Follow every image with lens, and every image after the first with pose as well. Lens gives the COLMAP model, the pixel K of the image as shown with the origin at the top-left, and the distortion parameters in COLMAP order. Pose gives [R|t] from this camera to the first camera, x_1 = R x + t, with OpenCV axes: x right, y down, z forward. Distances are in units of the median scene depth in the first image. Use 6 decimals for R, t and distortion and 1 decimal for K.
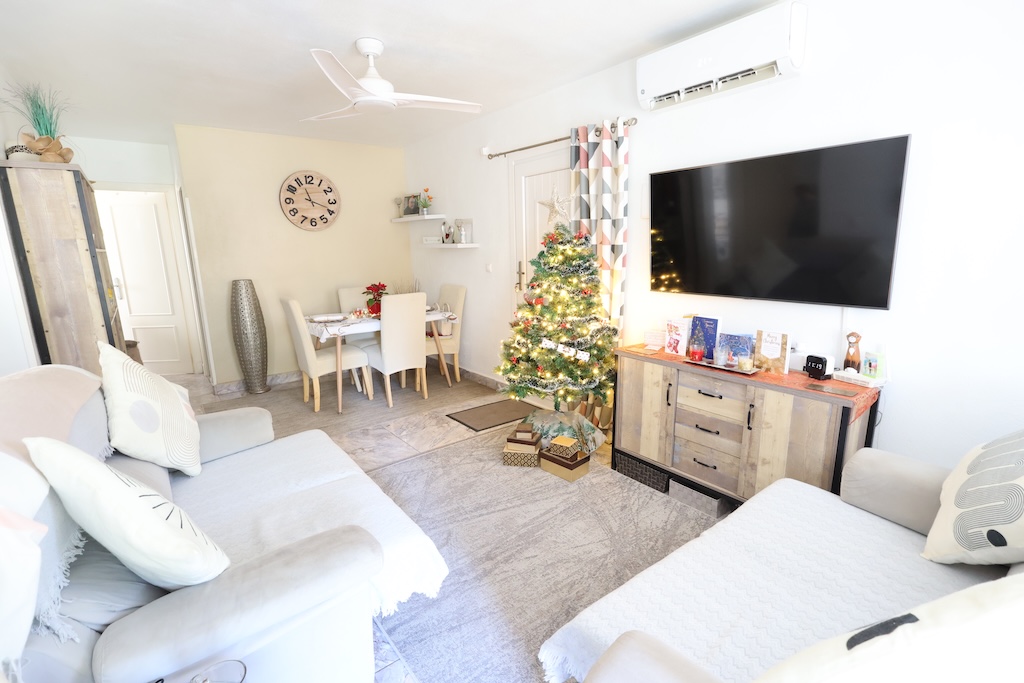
lens RADIAL K [[473.7, 0, 516.4], [0, 473.7, 341.2], [0, 0, 1]] dist [-0.001909, 0.000917]
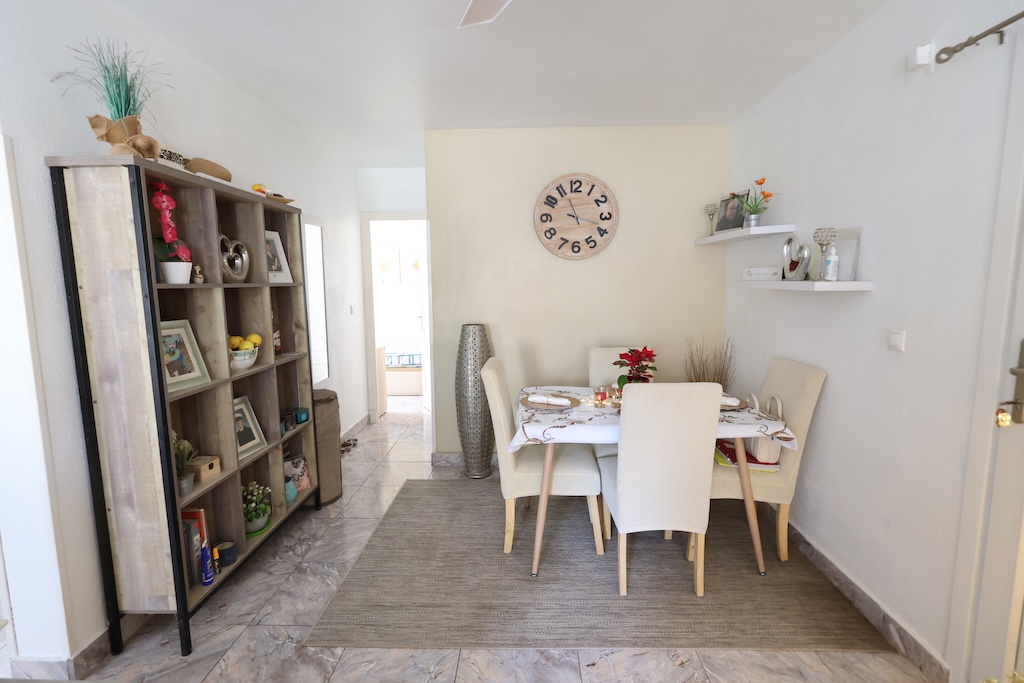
lens RADIAL K [[473.7, 0, 514.0], [0, 473.7, 340.8], [0, 0, 1]] dist [-0.001909, 0.000917]
pose [[0.768494, 0.094717, -0.632807, -0.056858], [-0.137238, 0.990367, -0.018430, -0.108001], [0.624966, 0.101009, 0.774090, 0.503509]]
